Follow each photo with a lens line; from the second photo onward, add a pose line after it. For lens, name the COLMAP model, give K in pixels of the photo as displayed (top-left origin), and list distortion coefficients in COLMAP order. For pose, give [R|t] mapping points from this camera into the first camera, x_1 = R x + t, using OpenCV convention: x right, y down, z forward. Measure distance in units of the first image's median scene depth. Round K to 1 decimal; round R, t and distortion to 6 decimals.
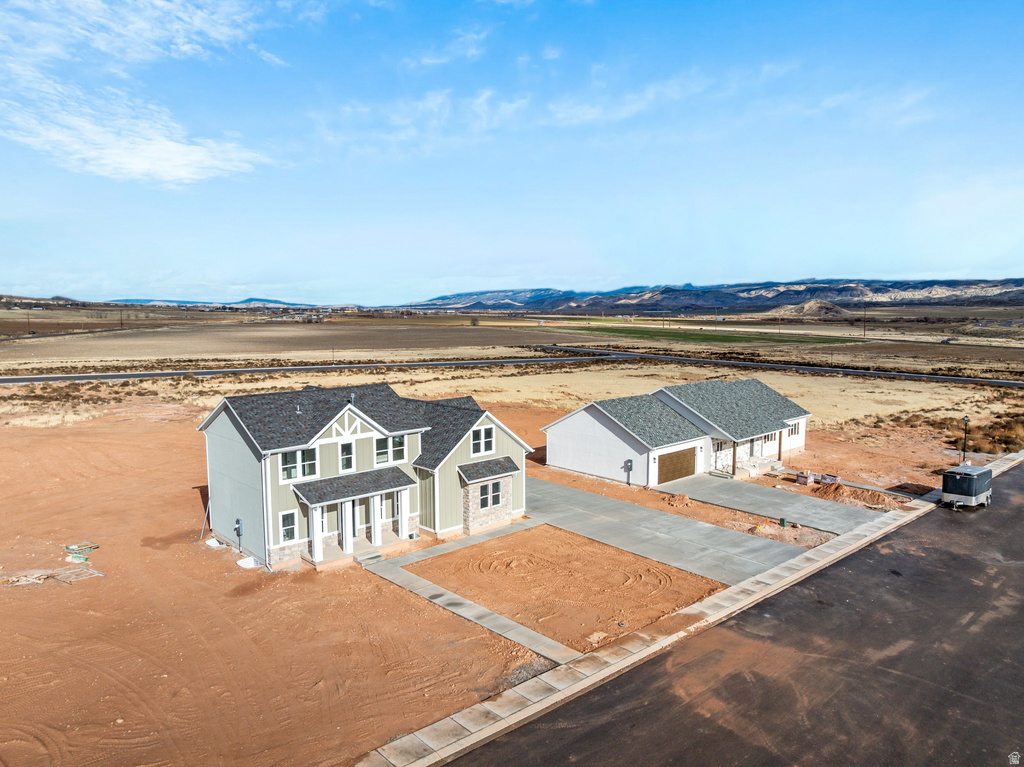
lens RADIAL K [[720.5, 0, 515.1], [0, 720.5, 382.3], [0, 0, 1]] dist [-0.041599, 0.011121]
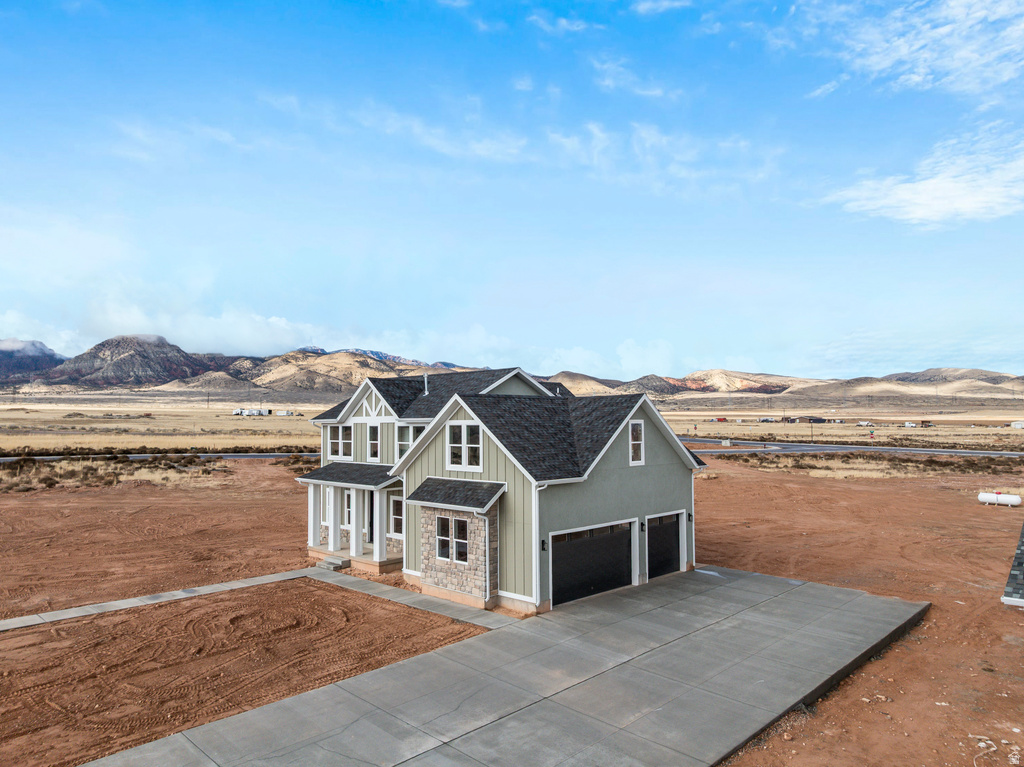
lens RADIAL K [[720.5, 0, 516.6], [0, 720.5, 365.4], [0, 0, 1]] dist [-0.041599, 0.011121]
pose [[0.041634, -0.077385, -0.996132, 0.619103], [-0.099336, 0.991736, -0.081195, 0.066191], [0.994183, 0.102332, 0.033603, 1.132387]]
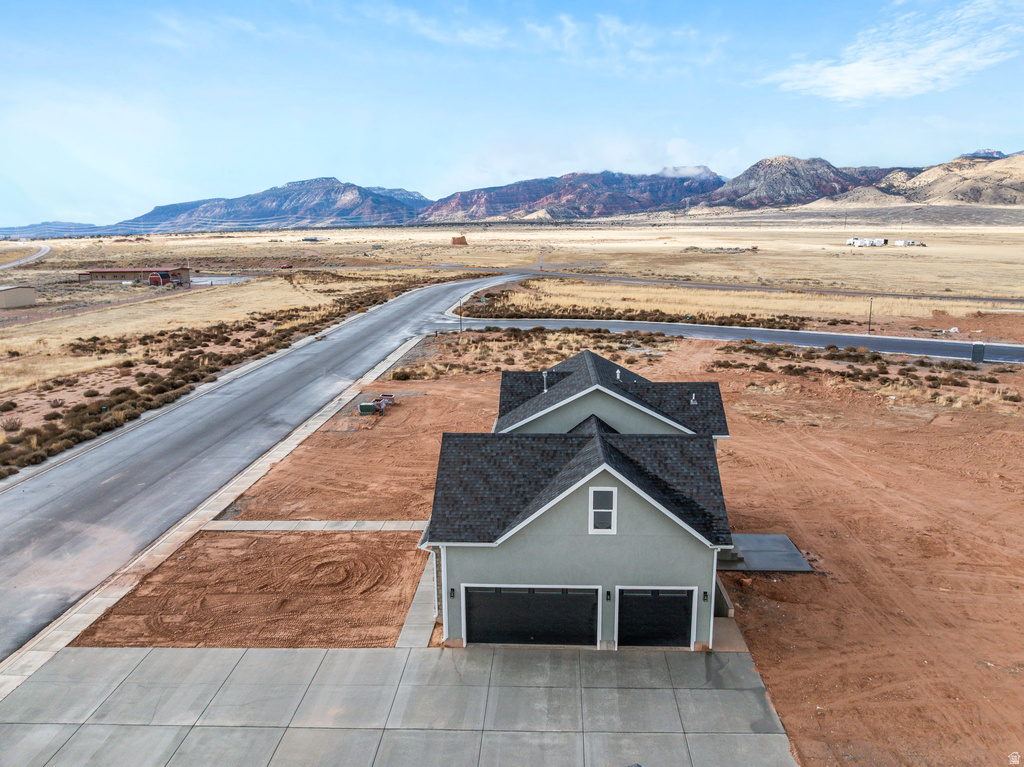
lens RADIAL K [[720.5, 0, 514.9], [0, 720.5, 384.3], [0, 0, 1]] dist [-0.041599, 0.011121]
pose [[-0.722112, 0.141598, -0.677130, 0.391839], [-0.062857, 0.961348, 0.268065, -0.205096], [0.688915, 0.236136, -0.685300, 1.642280]]
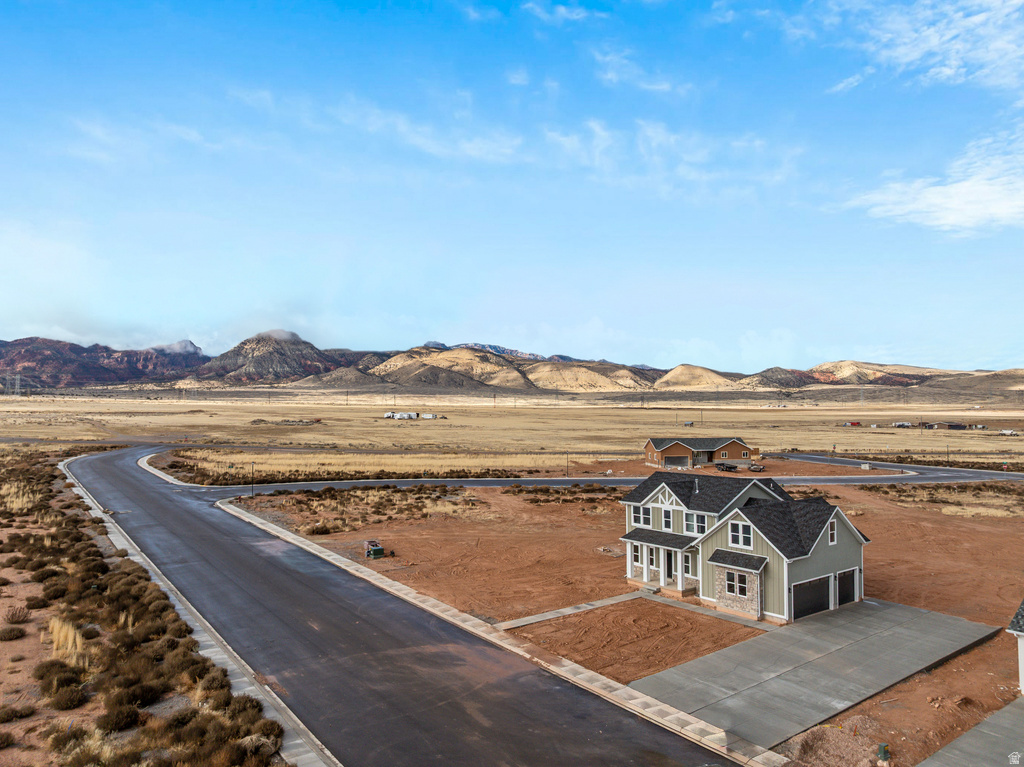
lens RADIAL K [[720.5, 0, 520.2], [0, 720.5, 378.0], [0, 0, 1]] dist [-0.041599, 0.011121]
pose [[-0.114705, -0.049544, -0.992163, 1.261959], [-0.101957, 0.994068, -0.037851, -0.096862], [0.988154, 0.096816, -0.119075, 0.853673]]
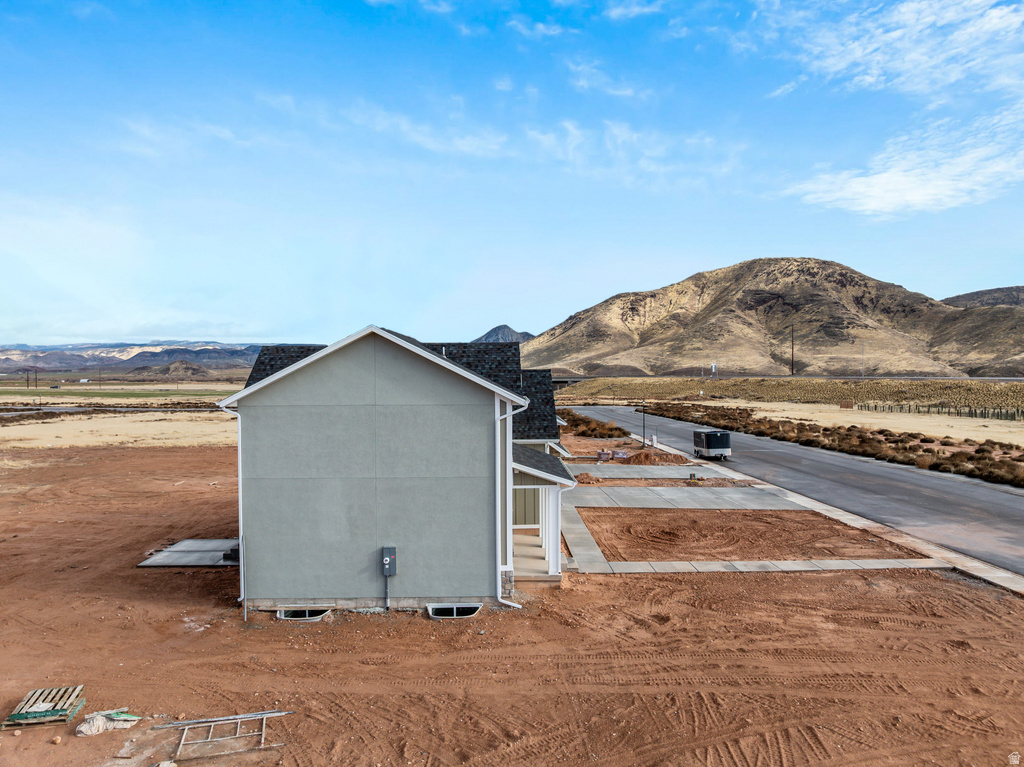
lens RADIAL K [[720.5, 0, 520.6], [0, 720.5, 377.6], [0, 0, 1]] dist [-0.041599, 0.011121]
pose [[0.660518, -0.013621, 0.750686, -0.734147], [0.083492, 0.994967, -0.055410, 0.099697], [-0.746153, 0.099275, 0.658331, 0.547032]]
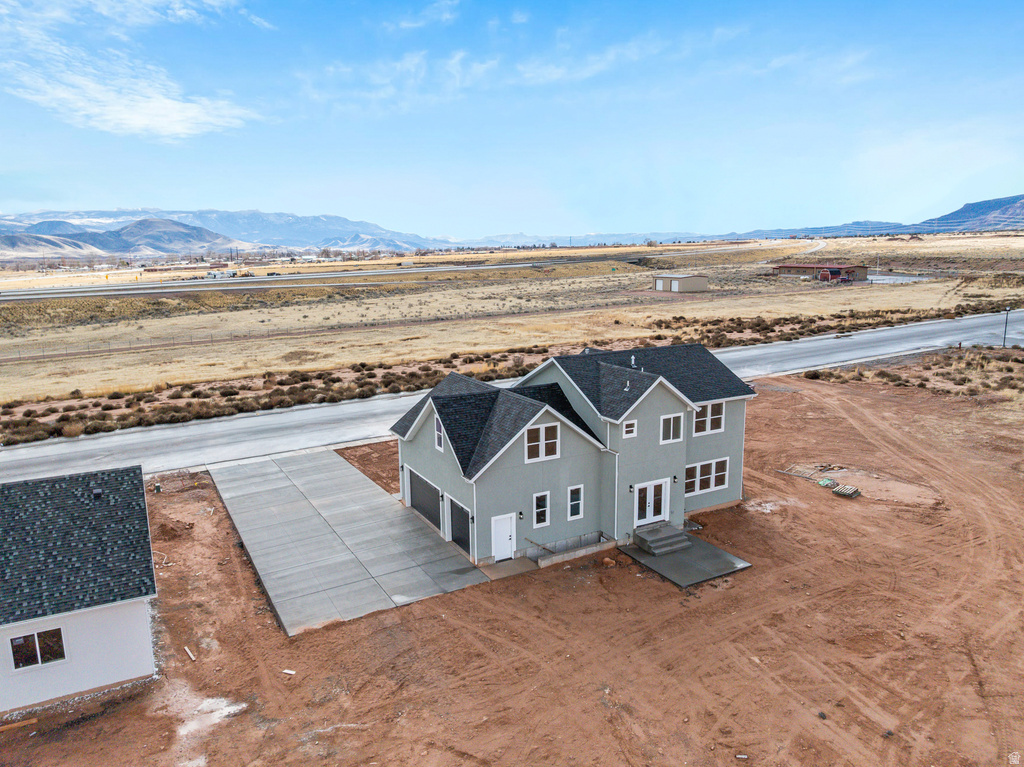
lens RADIAL K [[720.5, 0, 518.1], [0, 720.5, 377.5], [0, 0, 1]] dist [-0.041599, 0.011121]
pose [[-0.969344, -0.032439, 0.243558, -0.398516], [0.036974, 0.960702, 0.275108, -0.237621], [-0.242911, 0.275679, -0.930051, 2.073003]]
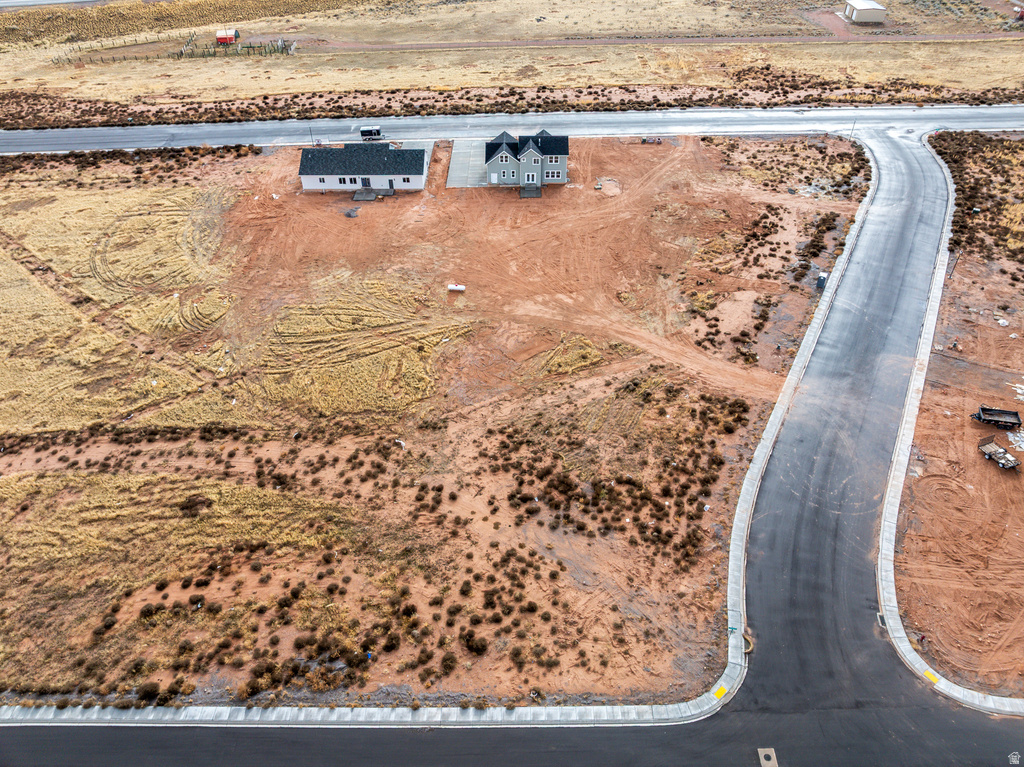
lens RADIAL K [[720.5, 0, 514.9], [0, 720.5, 378.9], [0, 0, 1]] dist [-0.041599, 0.011121]
pose [[-0.724950, -0.442615, 0.527769, -2.735327], [0.076439, 0.709785, 0.700259, -1.723802], [-0.684547, 0.547995, -0.480725, 3.674919]]
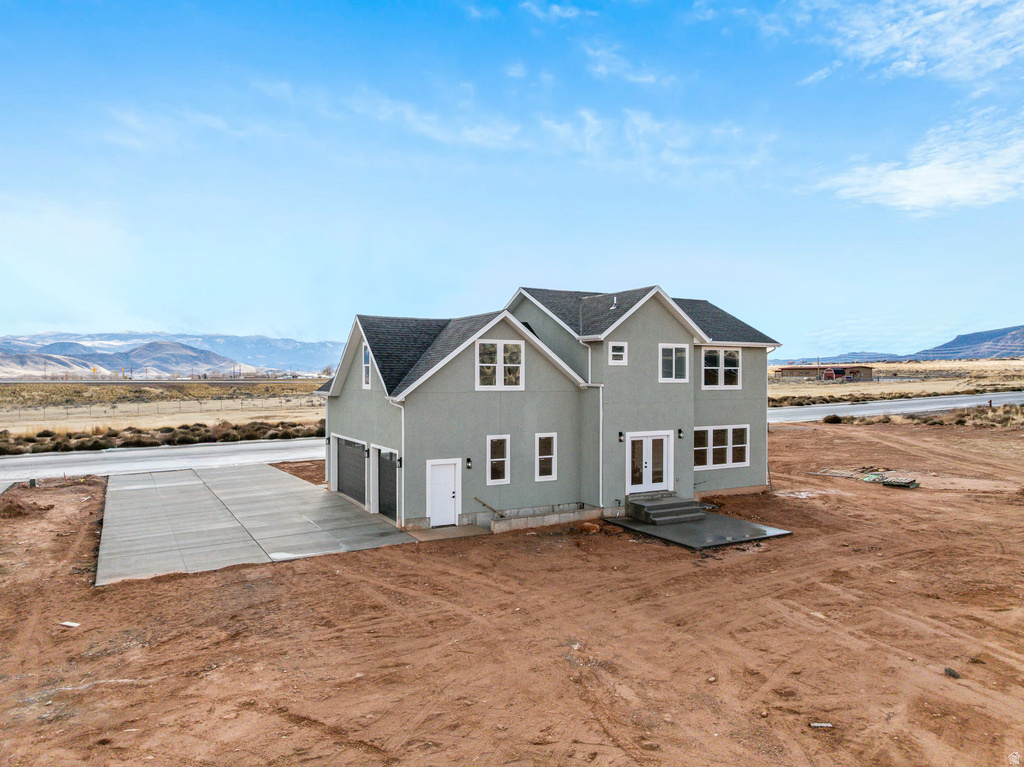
lens RADIAL K [[720.5, 0, 517.1], [0, 720.5, 379.7], [0, 0, 1]] dist [-0.041599, 0.011121]
pose [[-0.968561, -0.001171, 0.248775, -0.393538], [0.026004, 0.994034, 0.105921, 0.017462], [-0.247415, 0.109061, -0.962752, 1.902328]]
